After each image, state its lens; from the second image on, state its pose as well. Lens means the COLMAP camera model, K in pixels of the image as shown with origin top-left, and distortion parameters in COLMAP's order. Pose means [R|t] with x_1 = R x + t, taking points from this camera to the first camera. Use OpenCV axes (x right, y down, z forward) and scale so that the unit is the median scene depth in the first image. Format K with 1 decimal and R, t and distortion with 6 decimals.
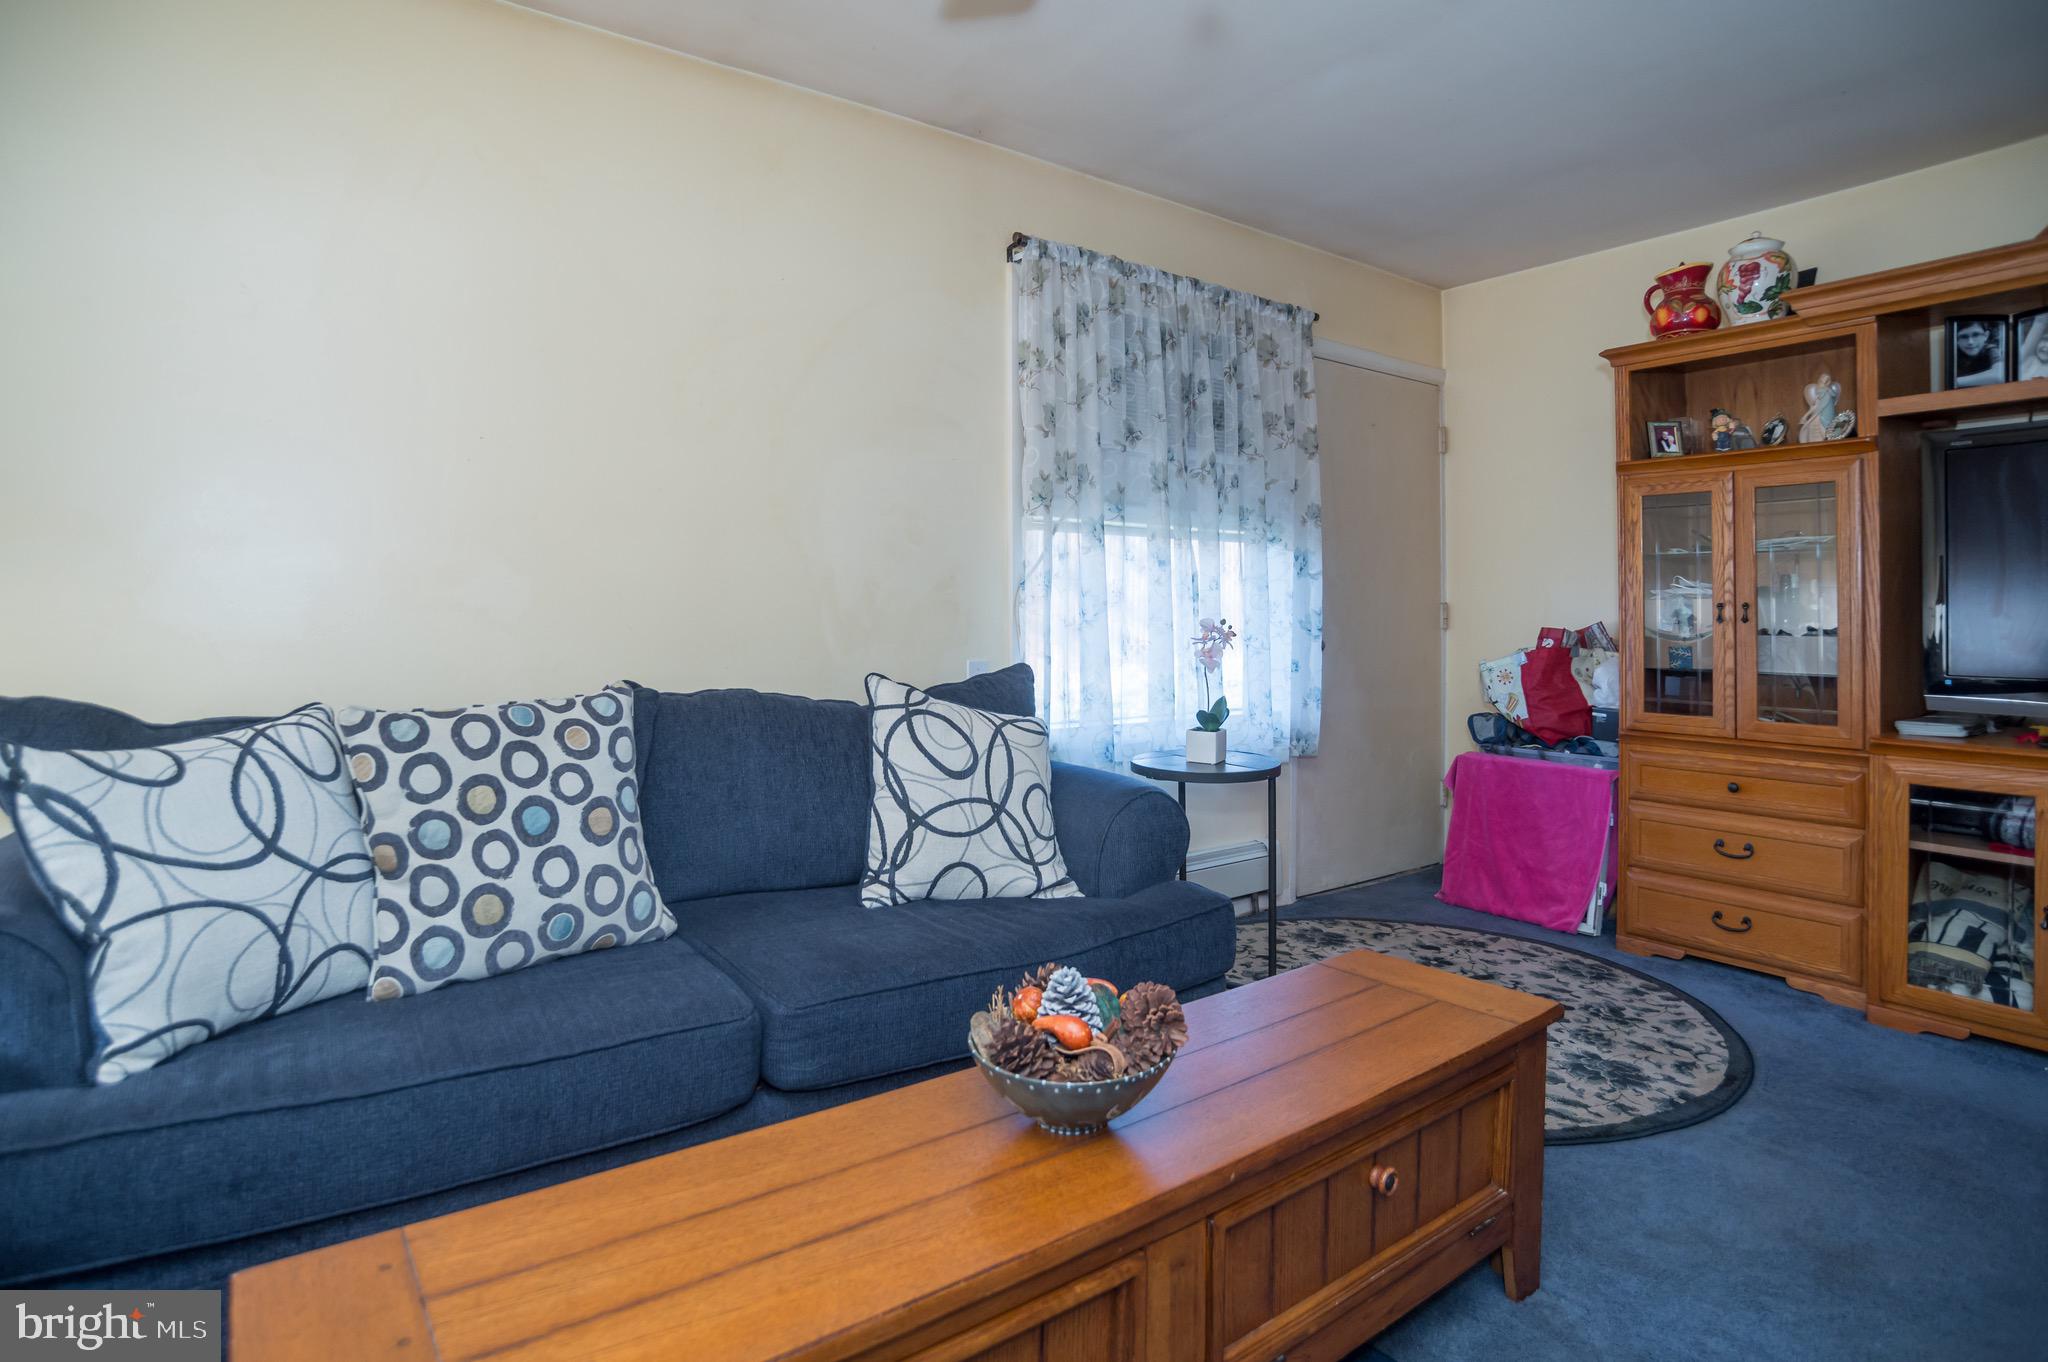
lens RADIAL K [[1079.3, 0, 1027.1], [0, 1079.3, 632.9], [0, 0, 1]] dist [-0.036339, 0.001293]
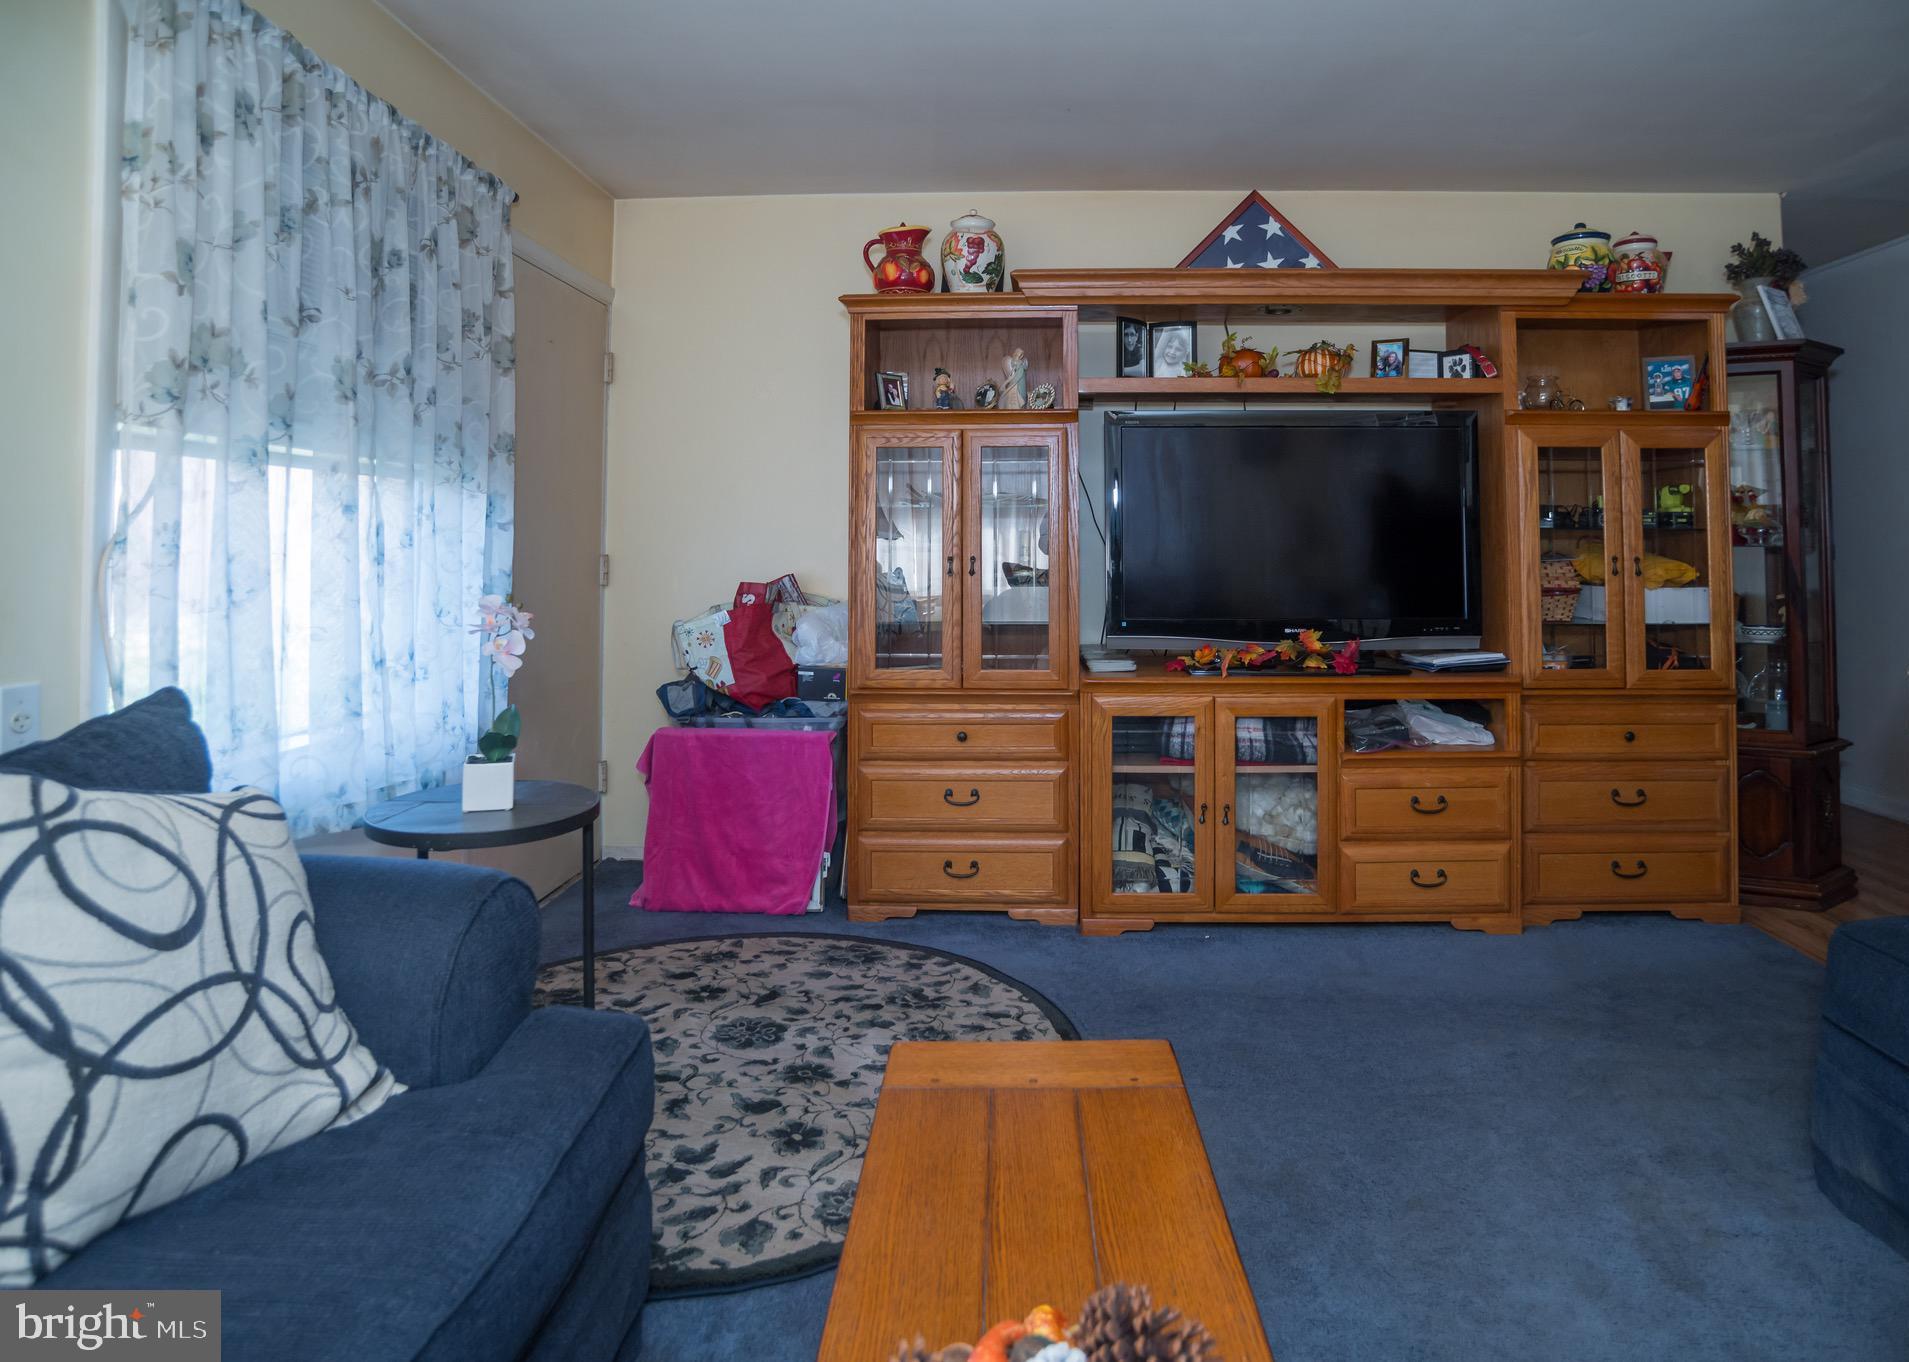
lens RADIAL K [[1126.7, 0, 983.5], [0, 1126.7, 498.0], [0, 0, 1]] dist [-0.055478, 0.024963]
pose [[0.633747, 0.023473, 0.773184, -0.164811], [0.026241, 0.998312, -0.051816, -0.027332], [-0.773095, 0.053127, 0.632061, 0.276815]]
